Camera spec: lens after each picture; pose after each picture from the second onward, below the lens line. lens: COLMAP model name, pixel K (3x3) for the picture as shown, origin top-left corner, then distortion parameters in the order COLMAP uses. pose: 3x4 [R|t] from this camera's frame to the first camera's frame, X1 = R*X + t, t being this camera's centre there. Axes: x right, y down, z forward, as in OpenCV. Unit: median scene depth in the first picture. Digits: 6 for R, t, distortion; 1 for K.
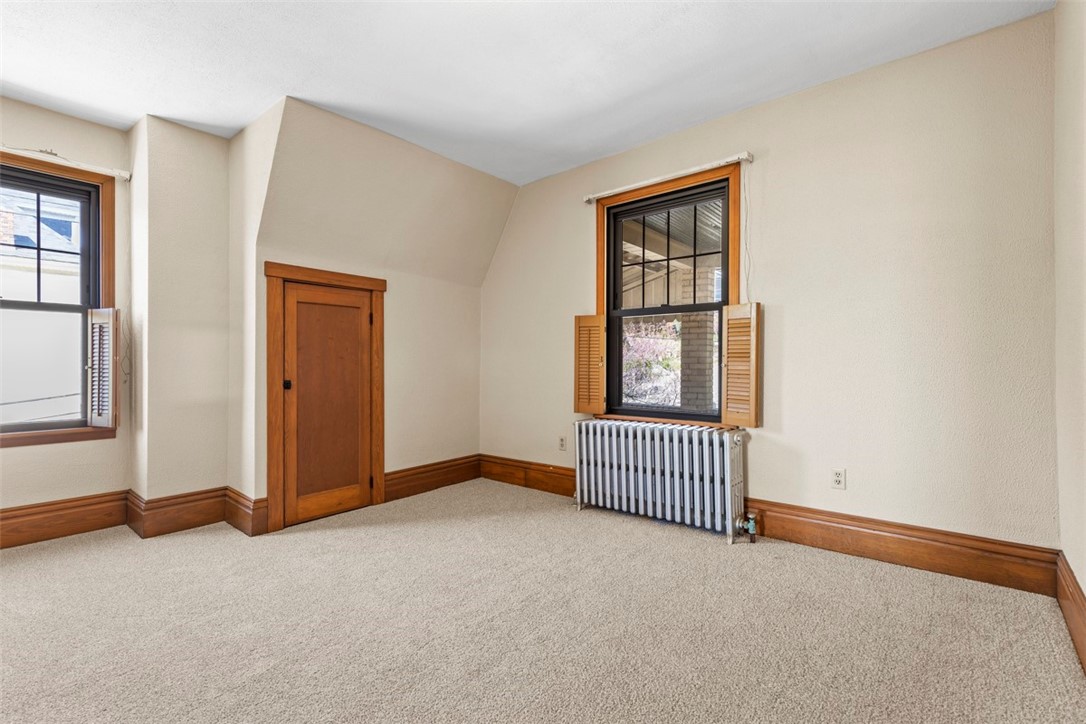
lens RADIAL K [[493.5, 0, 546.9], [0, 493.5, 363.6], [0, 0, 1]] dist [0.007375, -0.001245]
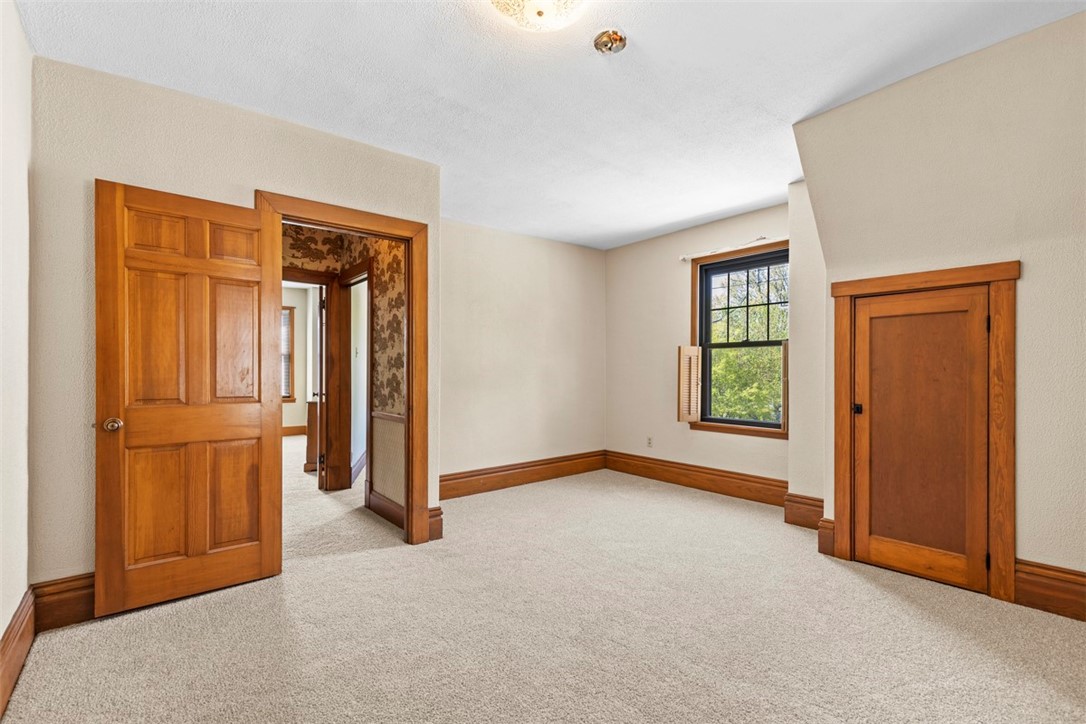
lens RADIAL K [[493.5, 0, 544.8], [0, 493.5, 368.5], [0, 0, 1]] dist [0.007375, -0.001245]
pose [[-0.172980, -0.001889, -0.984923, 0.474157], [0.003760, 0.999990, -0.002578, -0.031792], [0.984918, -0.004149, -0.172972, 0.558460]]
